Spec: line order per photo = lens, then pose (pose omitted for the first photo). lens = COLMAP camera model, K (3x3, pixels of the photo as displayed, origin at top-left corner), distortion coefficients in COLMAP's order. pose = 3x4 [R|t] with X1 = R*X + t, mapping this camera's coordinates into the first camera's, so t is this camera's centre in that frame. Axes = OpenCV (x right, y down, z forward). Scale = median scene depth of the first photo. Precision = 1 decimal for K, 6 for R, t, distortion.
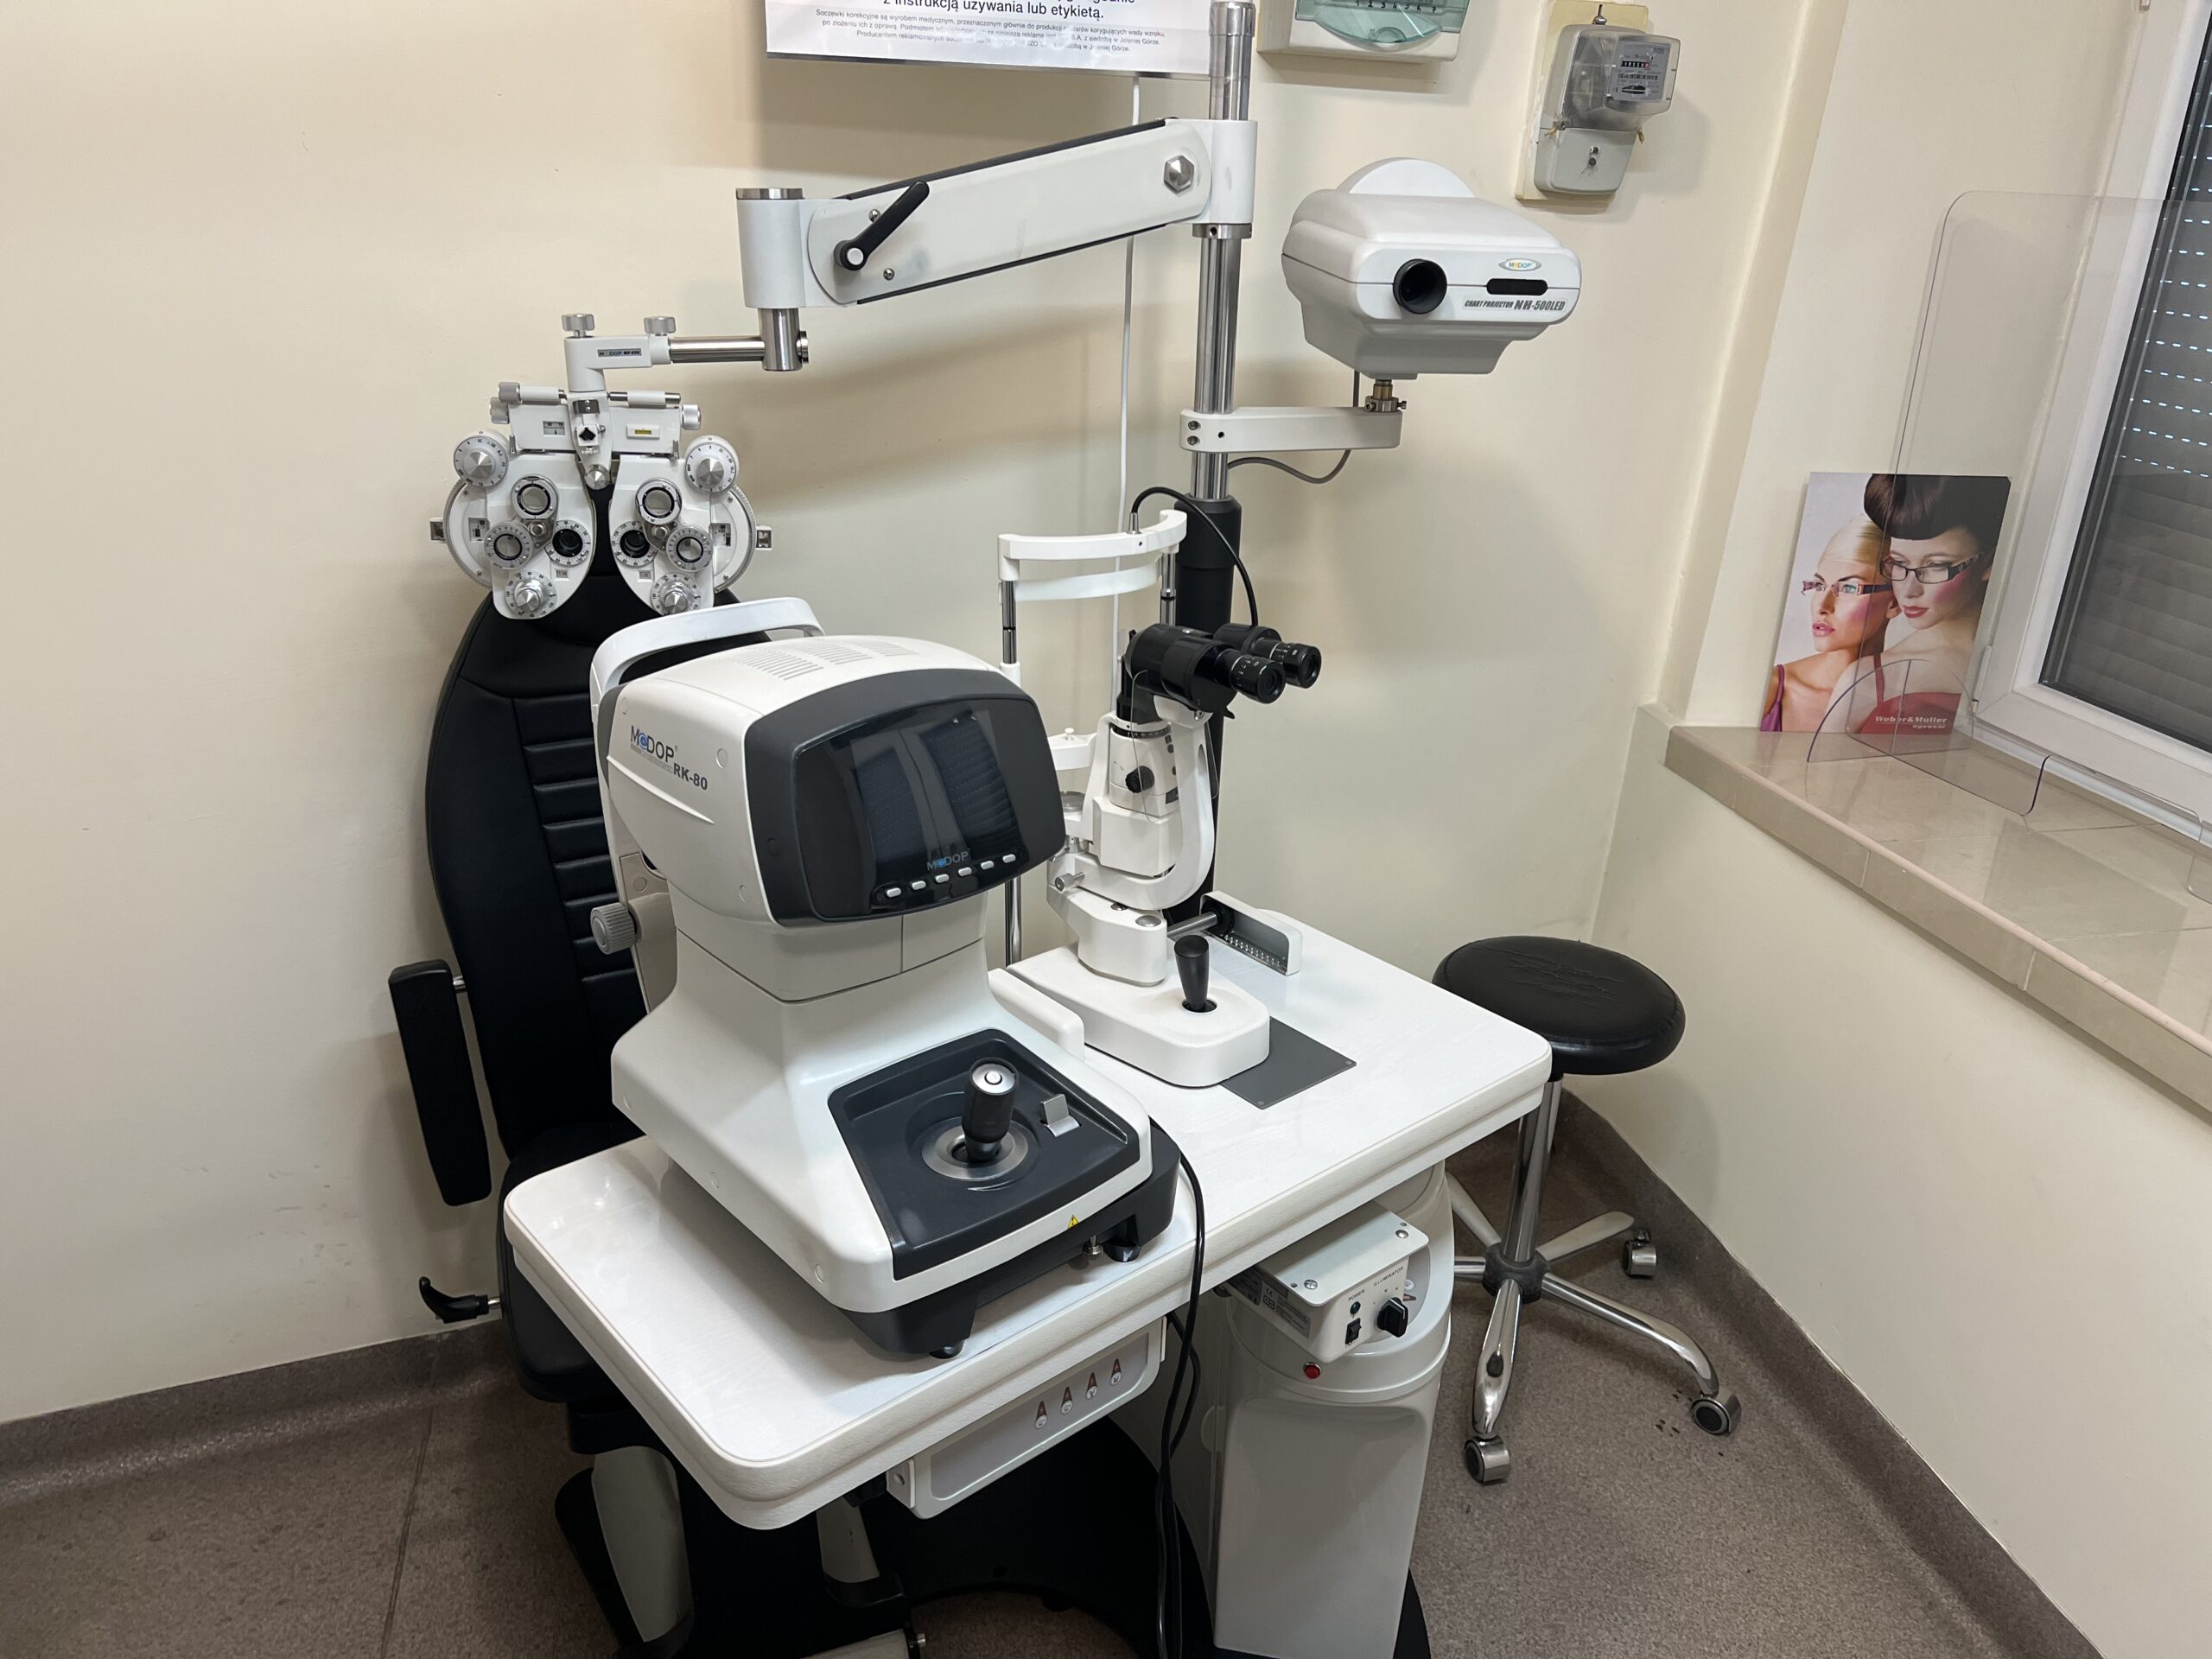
lens RADIAL K [[1673.8, 0, 1122.2], [0, 1673.8, 826.7], [0, 0, 1]] dist [0.050725, -0.049294]
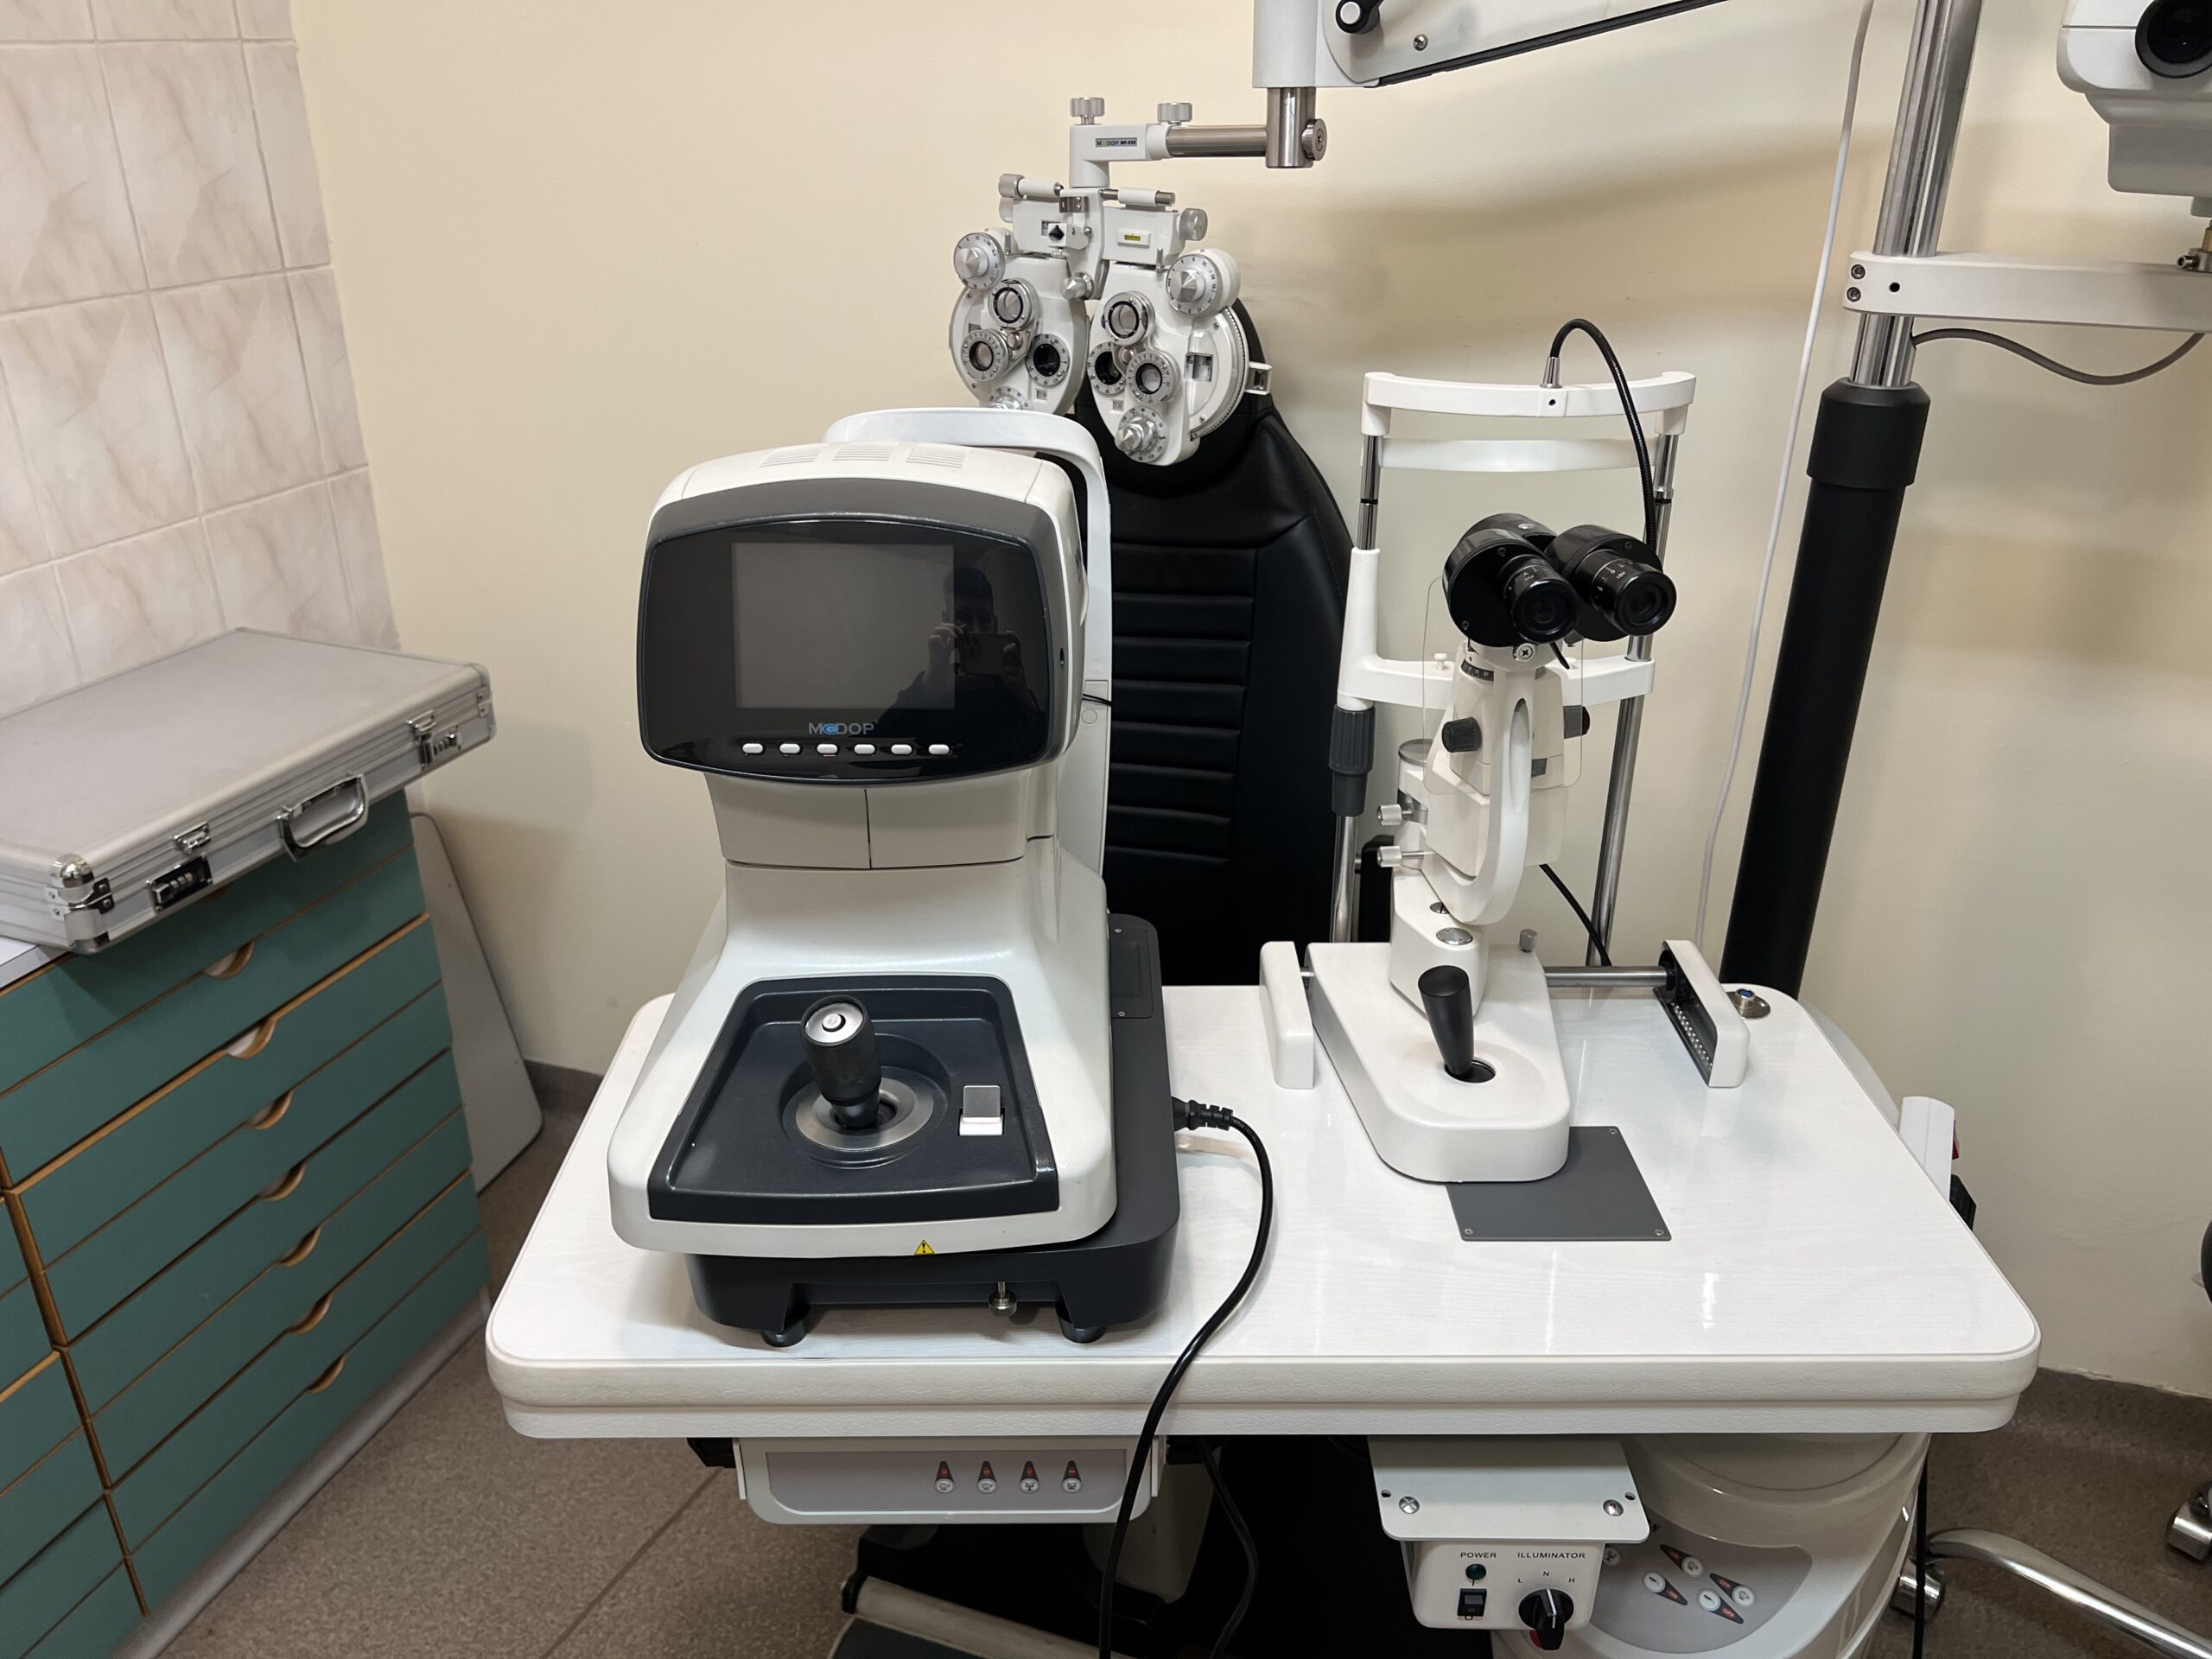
lens RADIAL K [[1688.9, 0, 1091.0], [0, 1688.9, 821.2], [0, 0, 1]] dist [0.050826, -0.077002]
pose [[0.755046, 0.245405, -0.608015, 0.304227], [-0.227362, 0.967773, 0.108267, -0.031840], [0.614990, 0.056493, 0.786509, 0.308606]]
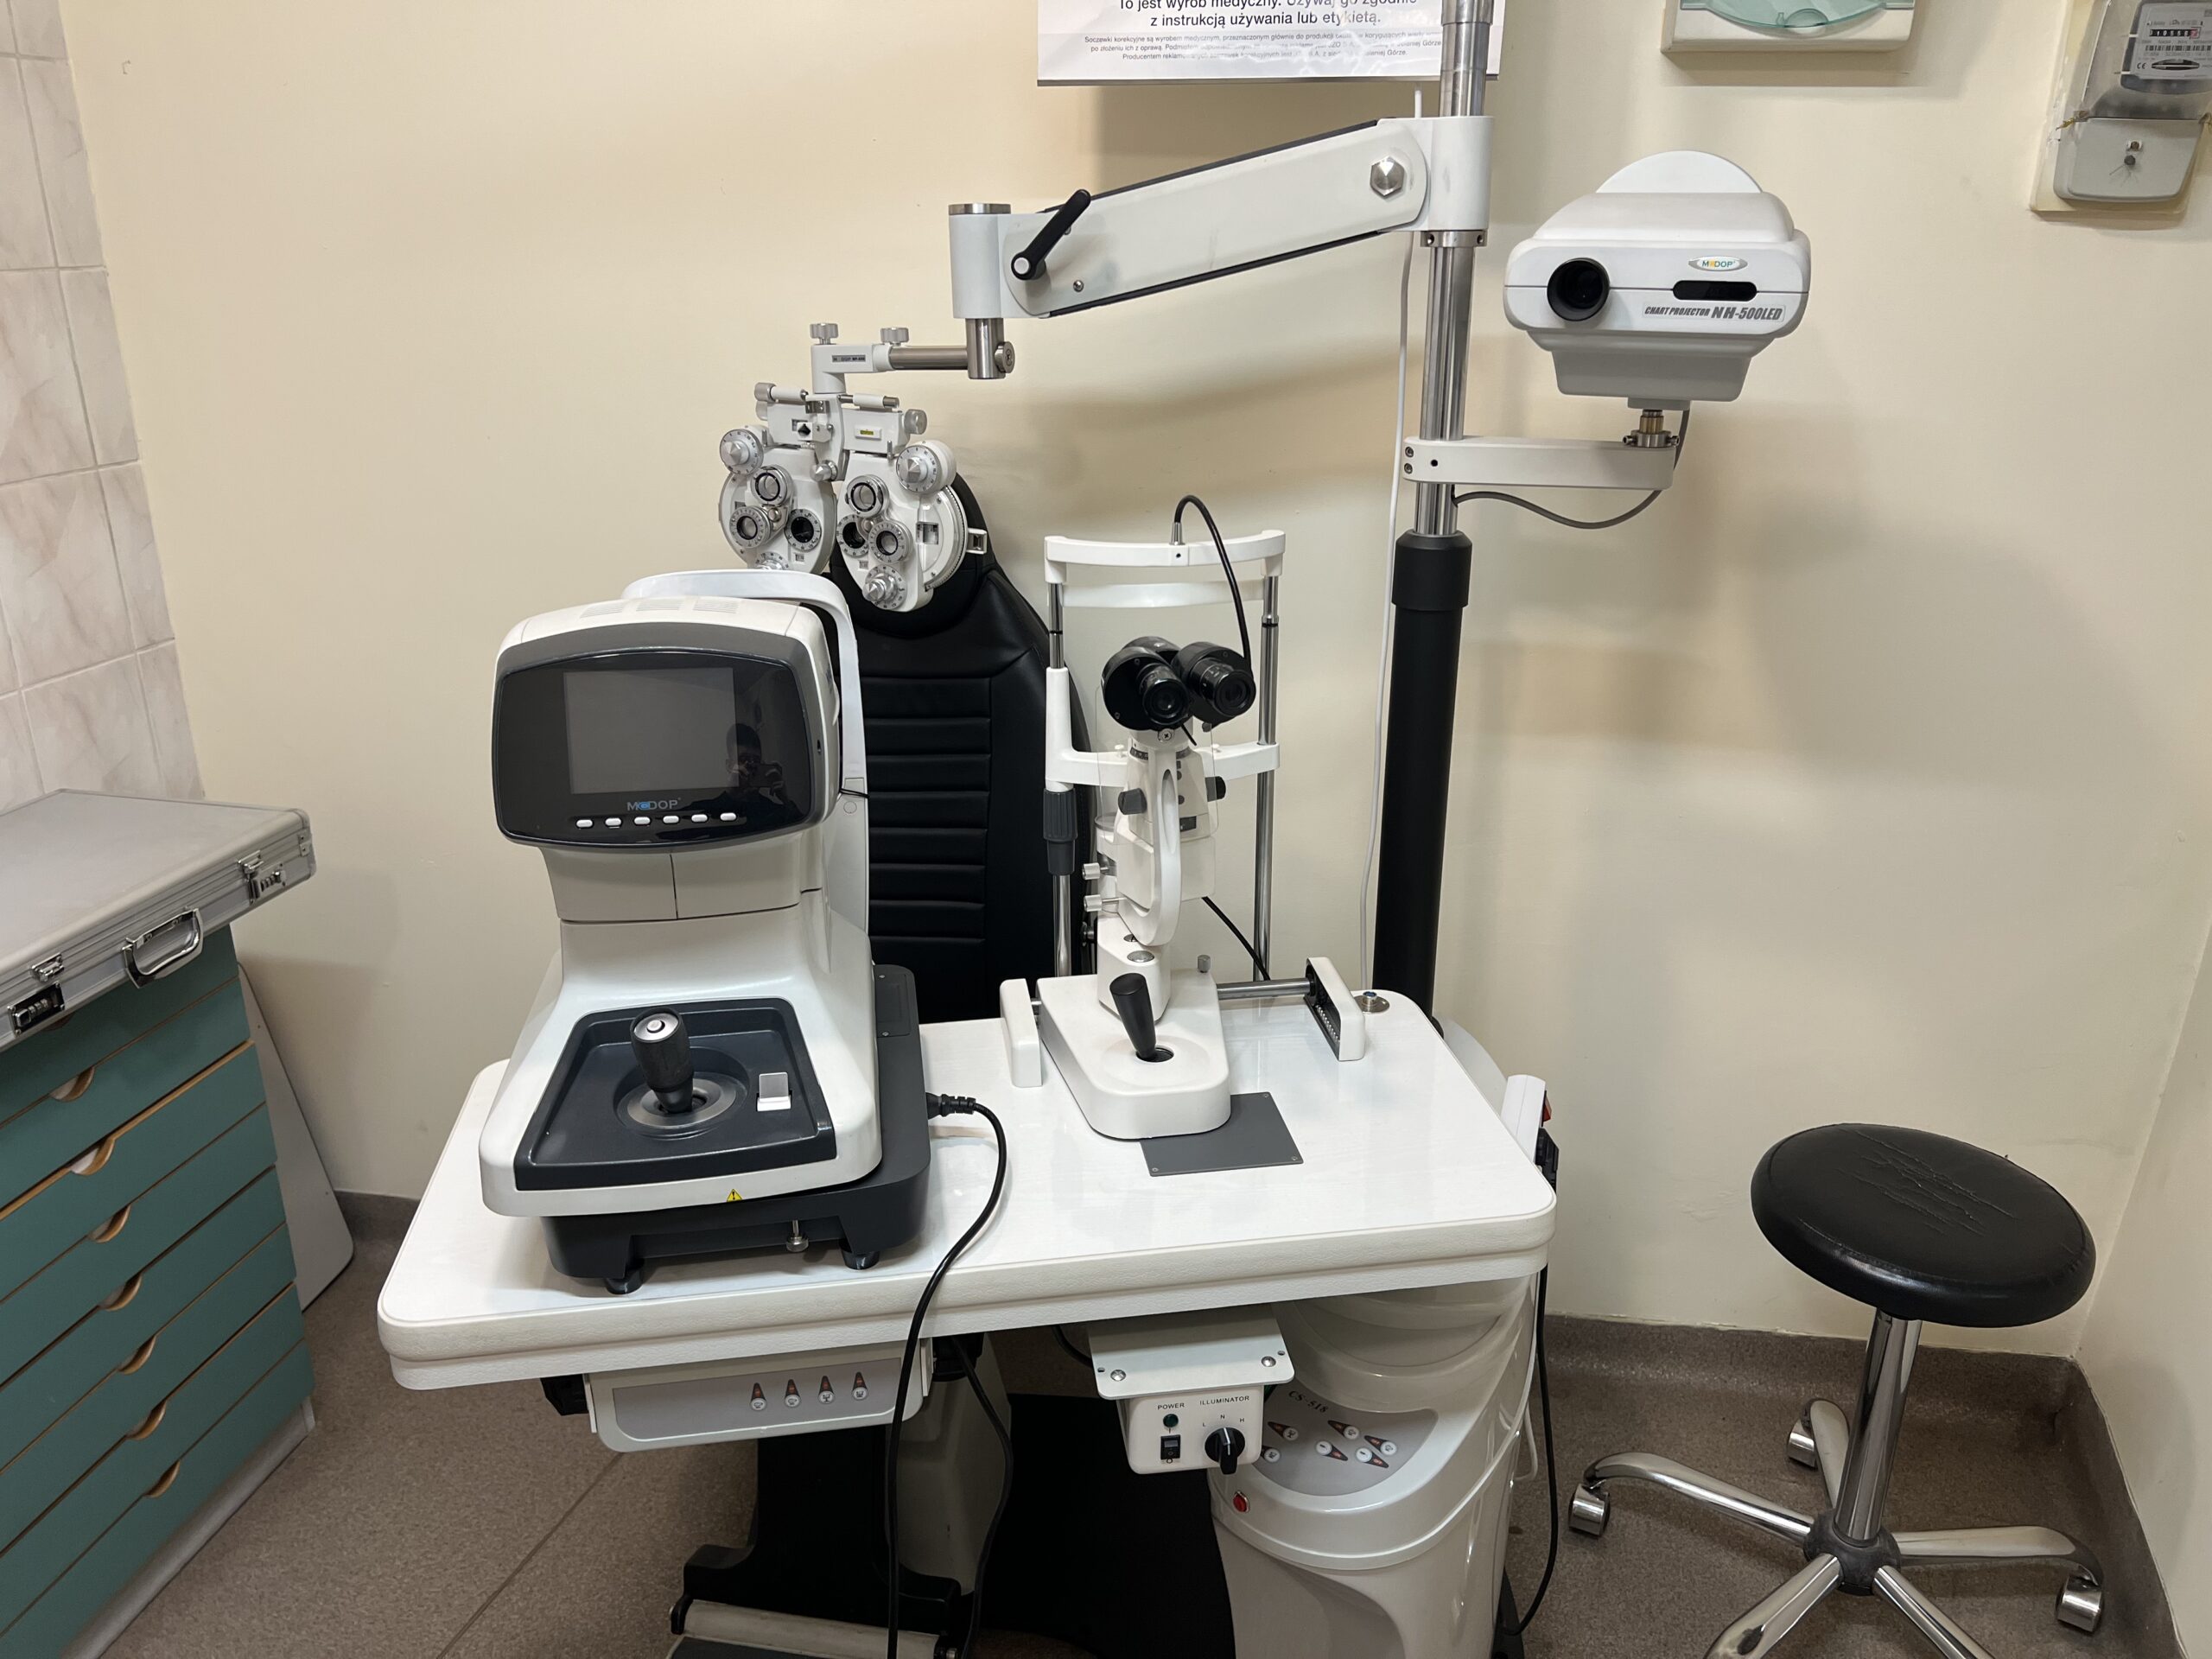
lens RADIAL K [[1683.1, 0, 1132.4], [0, 1683.1, 824.3], [0, 0, 1]] dist [0.051374, -0.061614]
pose [[0.849647, 0.148864, -0.505904, 0.443204], [-0.176423, 0.984292, -0.006664, -0.008756], [0.496965, 0.094915, 0.862564, 0.168400]]
